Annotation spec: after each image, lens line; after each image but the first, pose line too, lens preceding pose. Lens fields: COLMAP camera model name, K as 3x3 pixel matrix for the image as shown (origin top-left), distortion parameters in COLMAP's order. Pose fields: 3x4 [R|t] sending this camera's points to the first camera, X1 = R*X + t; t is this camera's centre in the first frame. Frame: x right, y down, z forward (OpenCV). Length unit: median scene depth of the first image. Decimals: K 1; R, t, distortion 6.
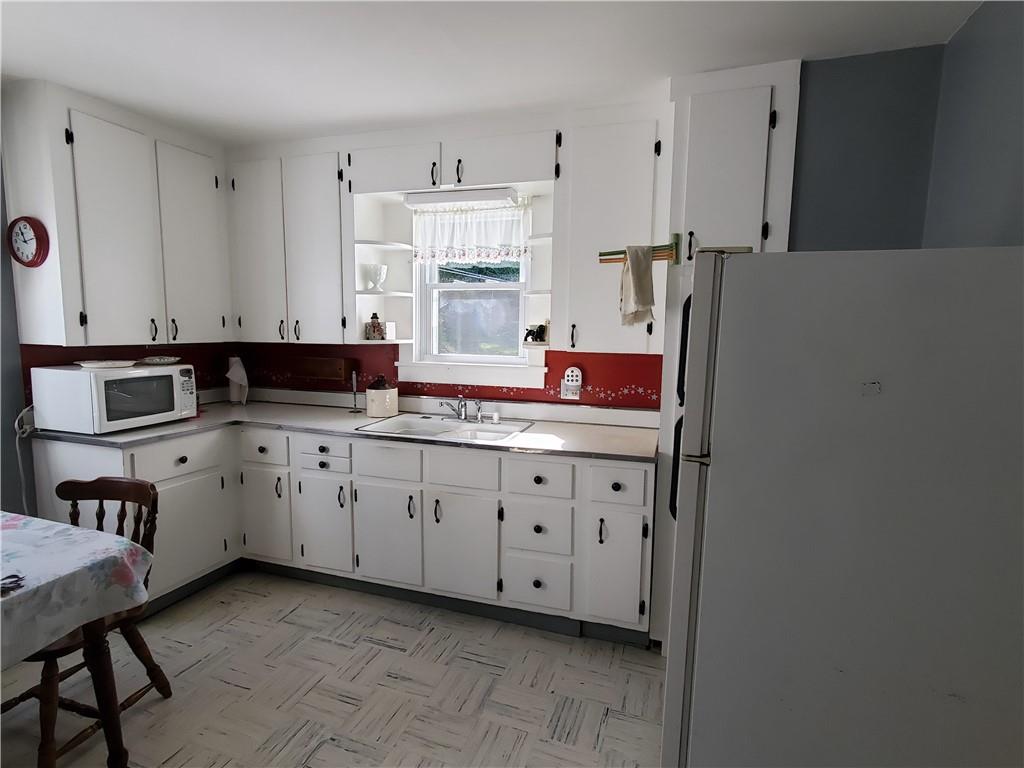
lens RADIAL K [[529.5, 0, 509.2], [0, 529.5, 388.7], [0, 0, 1]] dist [0.003814, -0.000313]
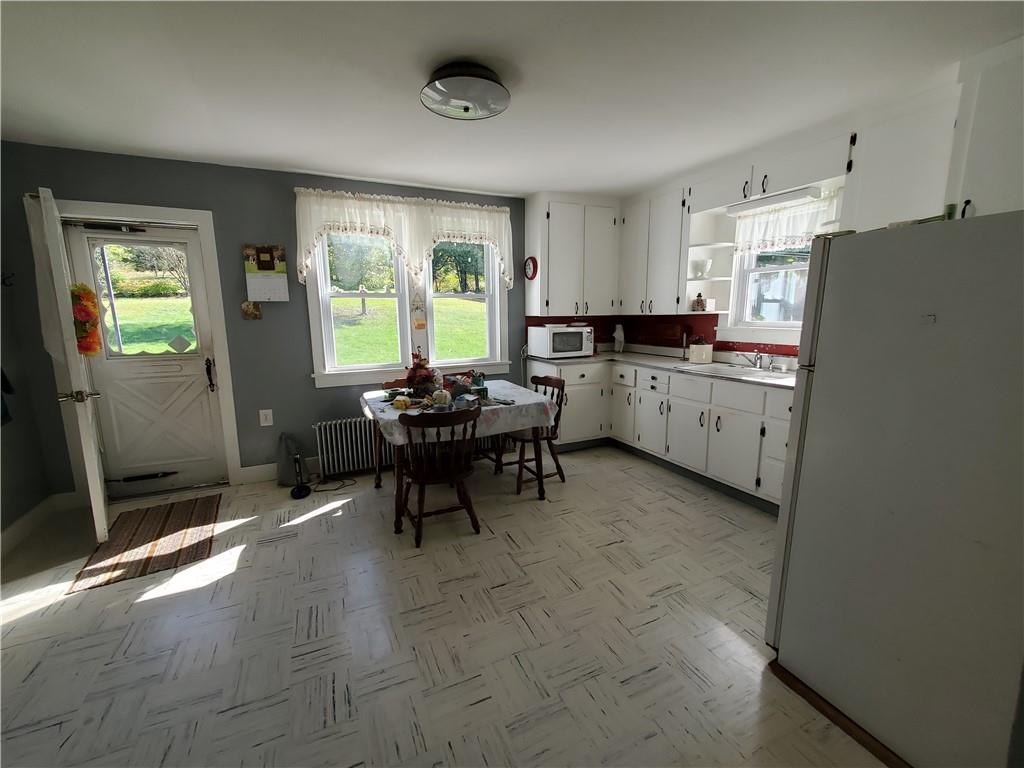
lens RADIAL K [[416.3, 0, 512.0], [0, 416.3, 384.0], [0, 0, 1]] dist [0.001165, -0.000044]
pose [[0.697332, 0.098741, -0.709915, 0.257201], [-0.059687, 0.995025, 0.079767, 0.054561], [0.714259, -0.013251, 0.699756, -0.218384]]
